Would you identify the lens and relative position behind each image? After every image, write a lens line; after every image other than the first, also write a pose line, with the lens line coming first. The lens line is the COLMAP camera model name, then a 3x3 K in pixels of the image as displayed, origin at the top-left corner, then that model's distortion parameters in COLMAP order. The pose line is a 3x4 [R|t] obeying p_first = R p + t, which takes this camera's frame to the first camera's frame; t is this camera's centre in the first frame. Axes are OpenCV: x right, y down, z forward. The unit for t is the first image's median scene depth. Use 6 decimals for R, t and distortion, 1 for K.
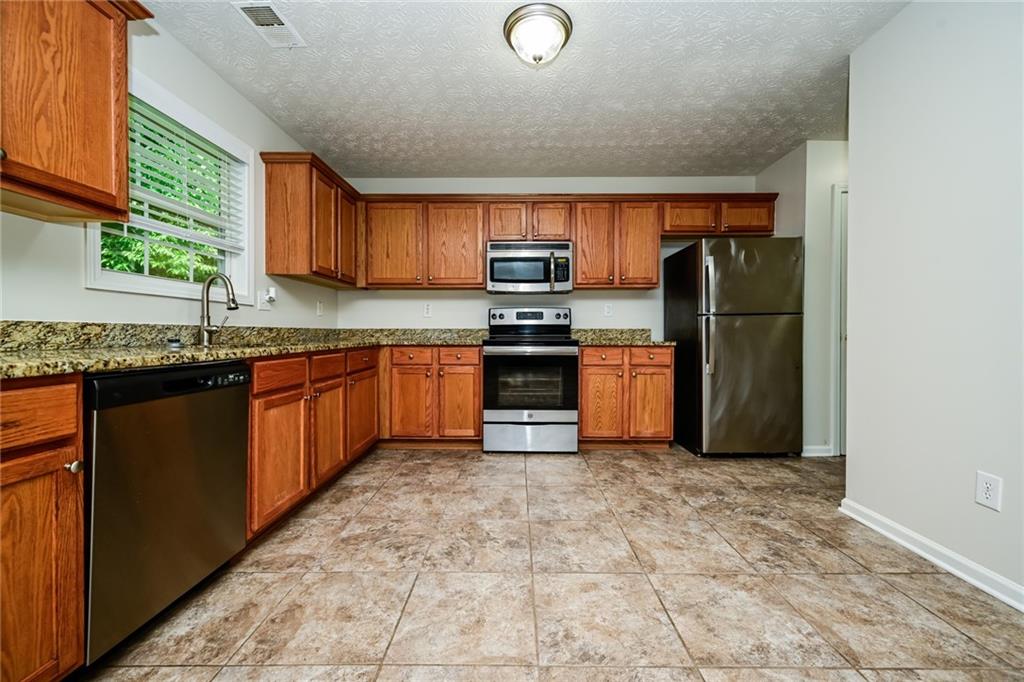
lens RADIAL K [[410.9, 0, 512.0], [0, 410.9, 341.0], [0, 0, 1]] dist [0.000635, -0.000088]
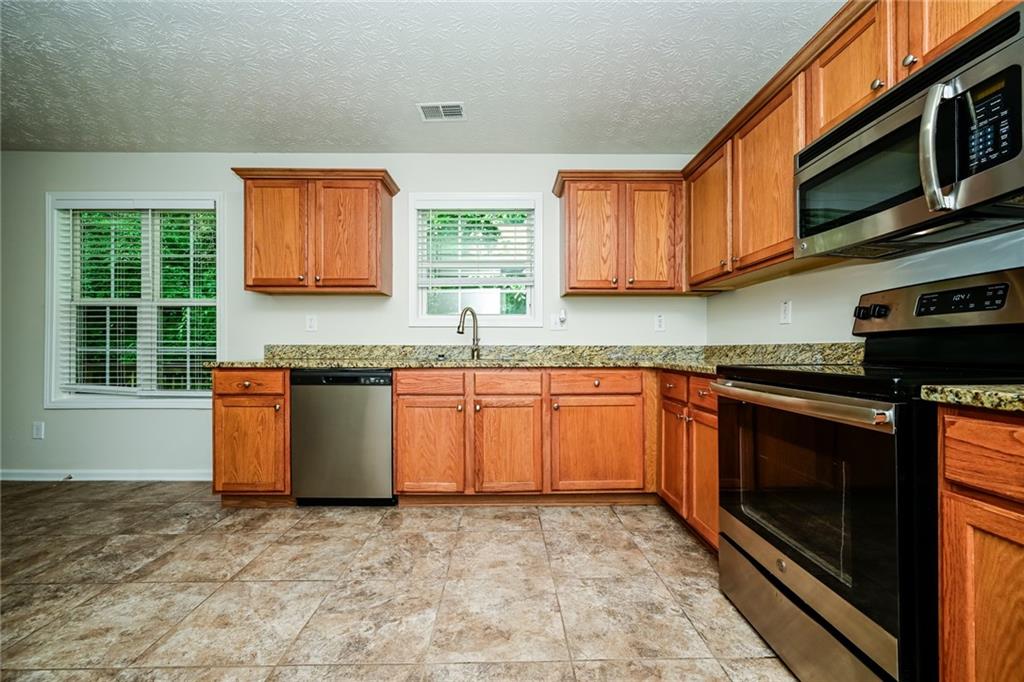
lens RADIAL K [[481.1, 0, 646.9], [0, 481.1, 349.0], [0, 0, 1]] dist [-0.000222, -0.000086]
pose [[0.021426, -0.001118, -0.999770, 0.857400], [-0.020876, 0.999781, -0.001565, -0.033753], [0.999552, 0.020905, 0.021398, 1.483614]]
